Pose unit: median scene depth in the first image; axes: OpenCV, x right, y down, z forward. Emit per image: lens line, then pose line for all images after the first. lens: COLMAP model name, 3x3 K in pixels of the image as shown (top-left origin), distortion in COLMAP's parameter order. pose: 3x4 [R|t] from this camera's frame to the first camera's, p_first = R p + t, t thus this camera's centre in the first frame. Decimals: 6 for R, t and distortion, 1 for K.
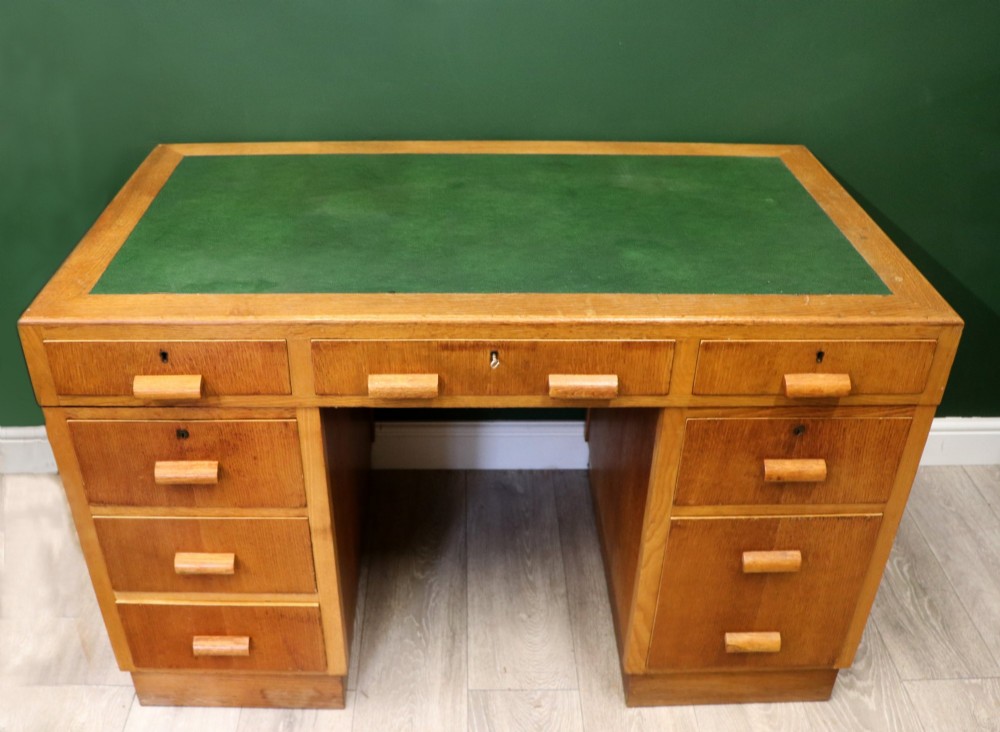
lens RADIAL K [[996.9, 0, 463.4], [0, 996.9, 377.1], [0, 0, 1]] dist [-0.137942, 0.000000]
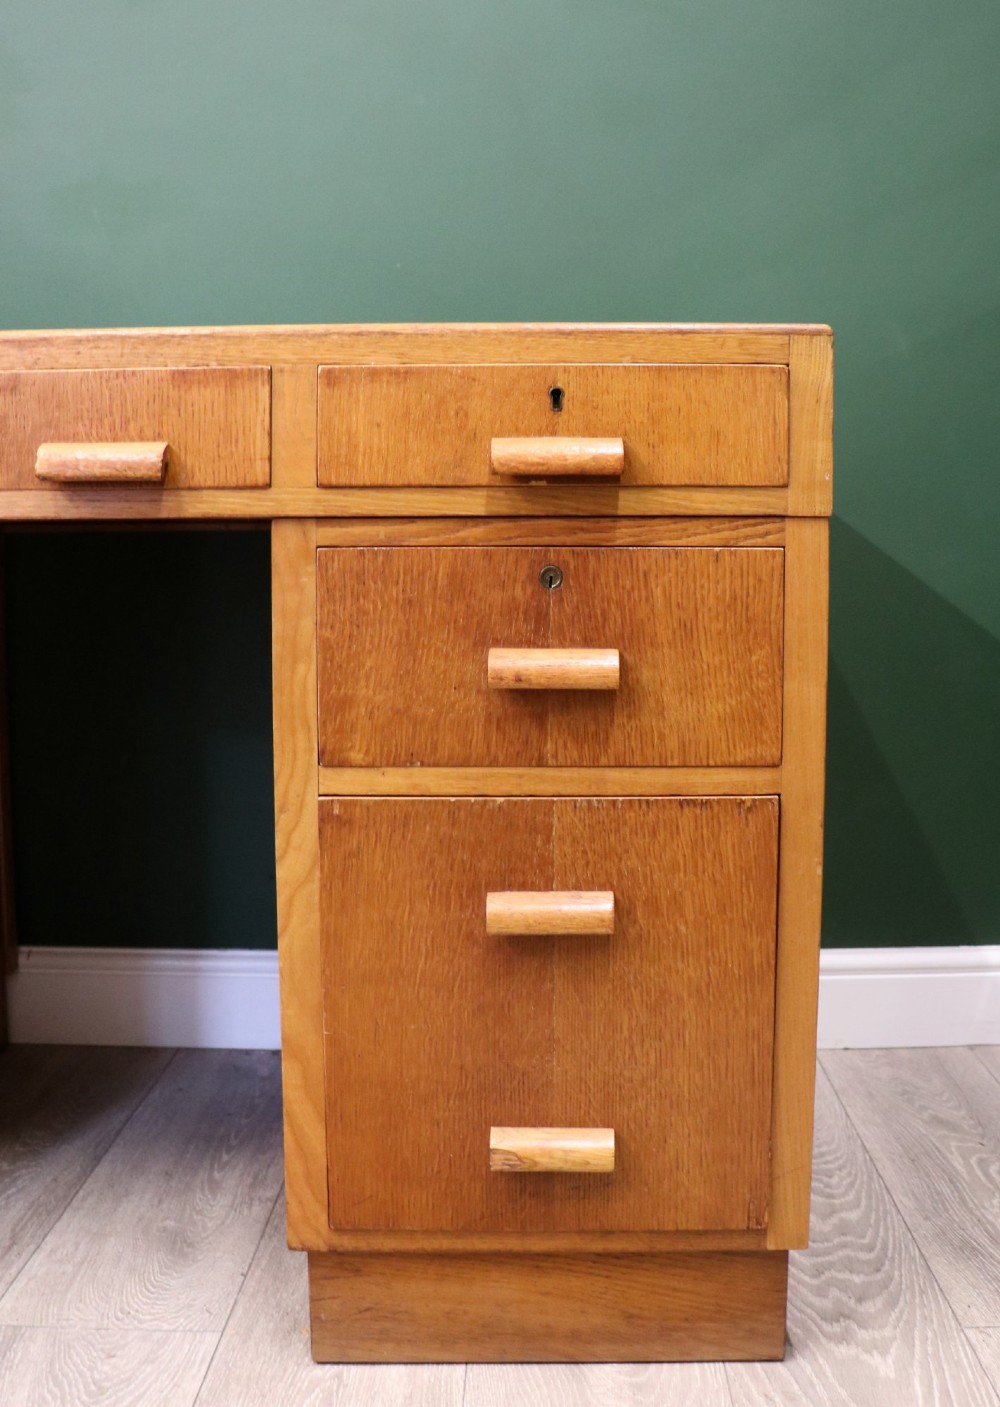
lens RADIAL K [[1408.9, 0, 538.5], [0, 1408.9, 650.7], [0, 0, 1]] dist [-0.128549, 0.000000]
pose [[0.999929, -0.004149, -0.011211, 0.346897], [-0.001623, 0.882027, -0.471196, 0.428358], [0.011843, 0.471180, 0.881957, 0.388635]]
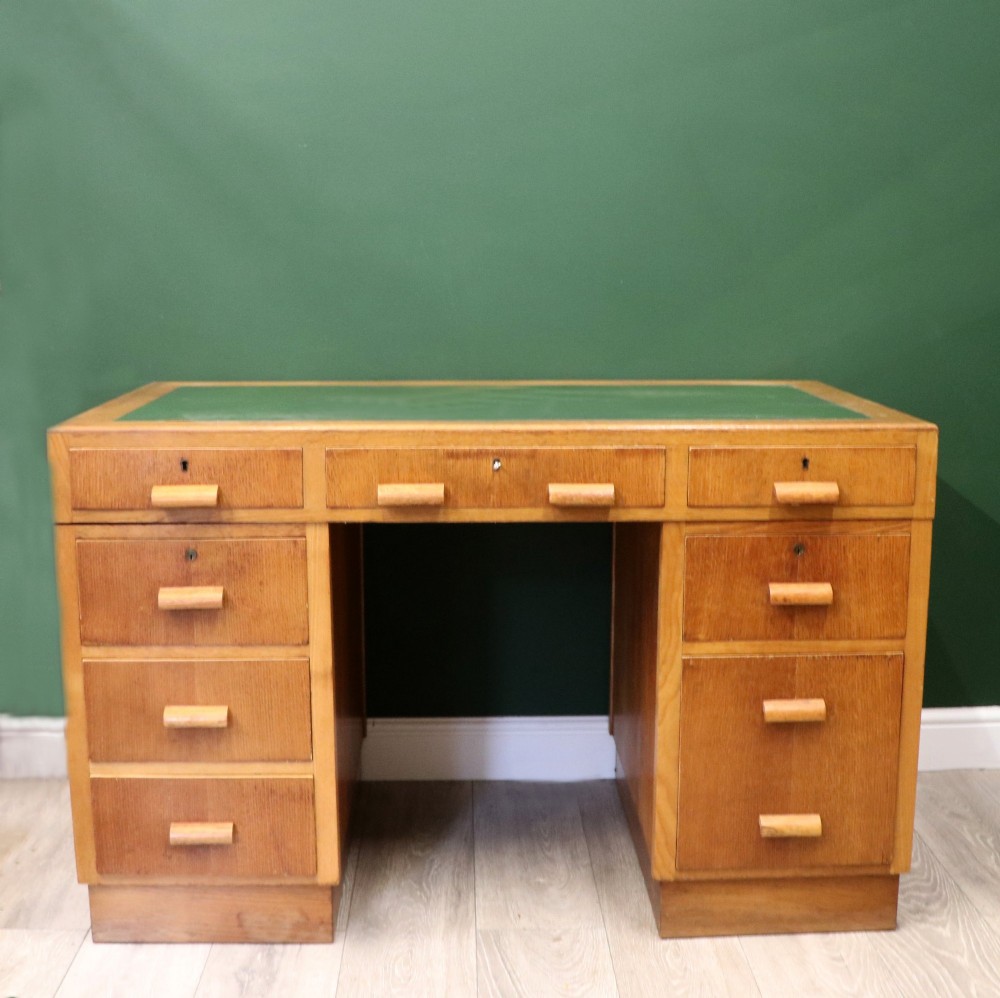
lens RADIAL K [[1487.0, 0, 504.4], [0, 1487.0, 453.2], [0, 0, 1]] dist [-0.156595, 0.000000]
pose [[0.999661, -0.005266, 0.025480, -0.001299], [0.015290, 0.911267, -0.411532, 0.593897], [-0.021052, 0.411782, 0.911039, -0.433224]]
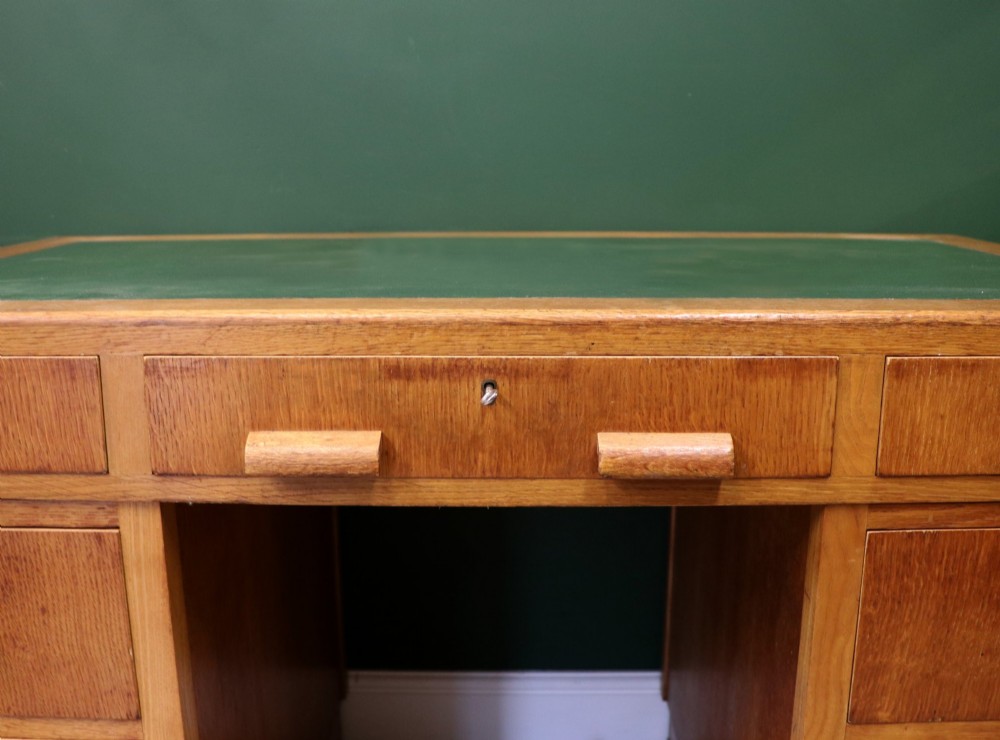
lens RADIAL K [[996.9, 0, 491.5], [0, 996.9, 354.3], [0, 0, 1]] dist [-0.137942, 0.000000]
pose [[0.999562, -0.002622, -0.029482, 0.044981], [-0.008318, 0.931031, -0.364846, 0.141900], [0.028405, 0.364931, 0.930601, 0.490203]]
